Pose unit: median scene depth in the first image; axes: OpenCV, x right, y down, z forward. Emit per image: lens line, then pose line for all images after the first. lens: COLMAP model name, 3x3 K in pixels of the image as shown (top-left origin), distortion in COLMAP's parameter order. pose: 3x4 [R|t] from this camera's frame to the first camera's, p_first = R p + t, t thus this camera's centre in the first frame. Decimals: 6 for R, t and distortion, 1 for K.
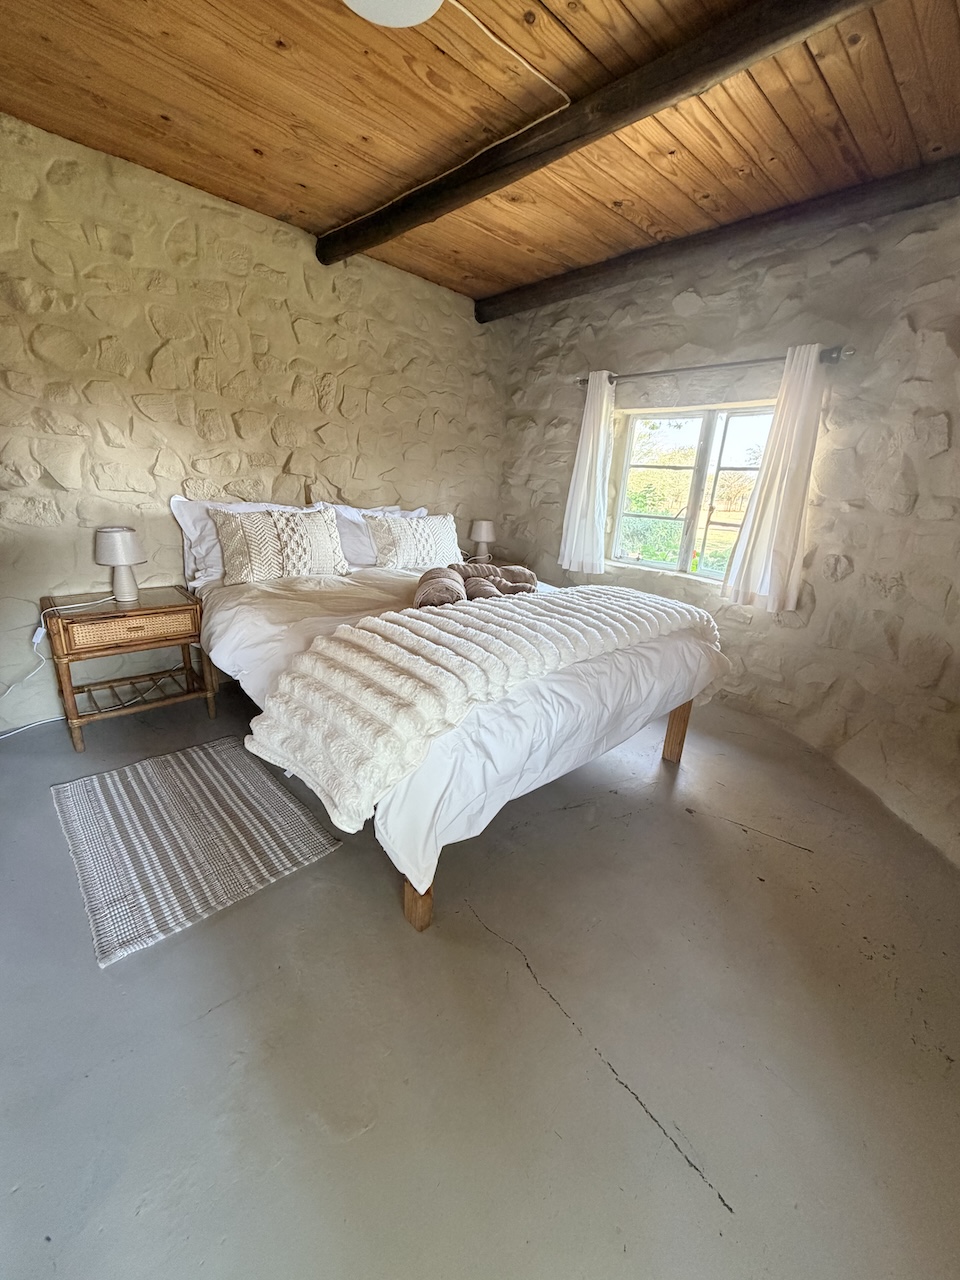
lens RADIAL K [[520.3, 0, 482.4], [0, 520.3, 642.1], [0, 0, 1]] dist [0.001032, 0.000384]
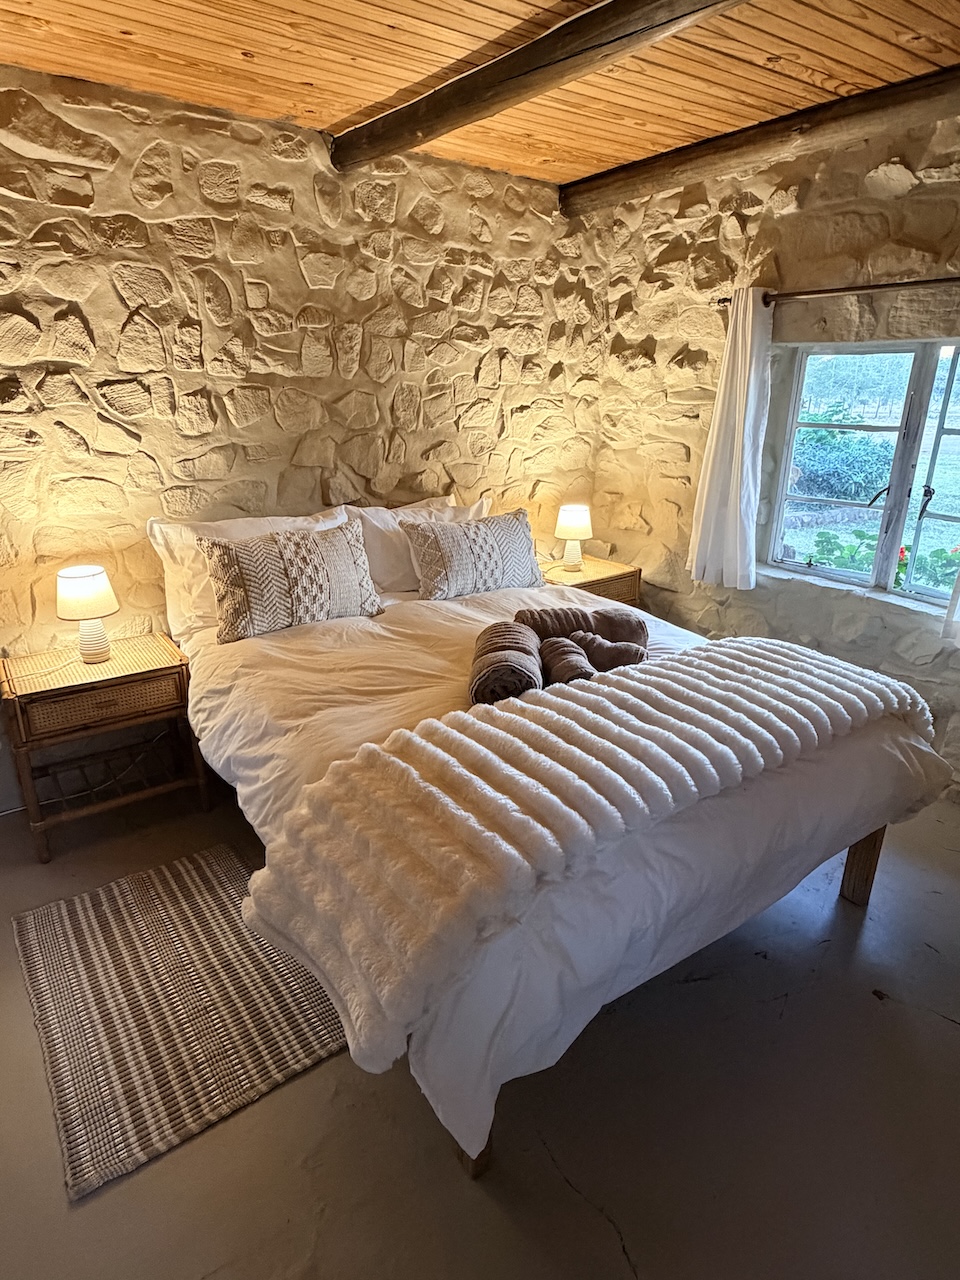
lens RADIAL K [[755.2, 0, 475.8], [0, 755.2, 641.3], [0, 0, 1]] dist [-0.000734, 0.004076]
pose [[0.990293, -0.003315, -0.138958, 0.016946], [0.007620, 0.999507, 0.030465, -0.123683], [0.138789, -0.031228, 0.989830, -0.010979]]
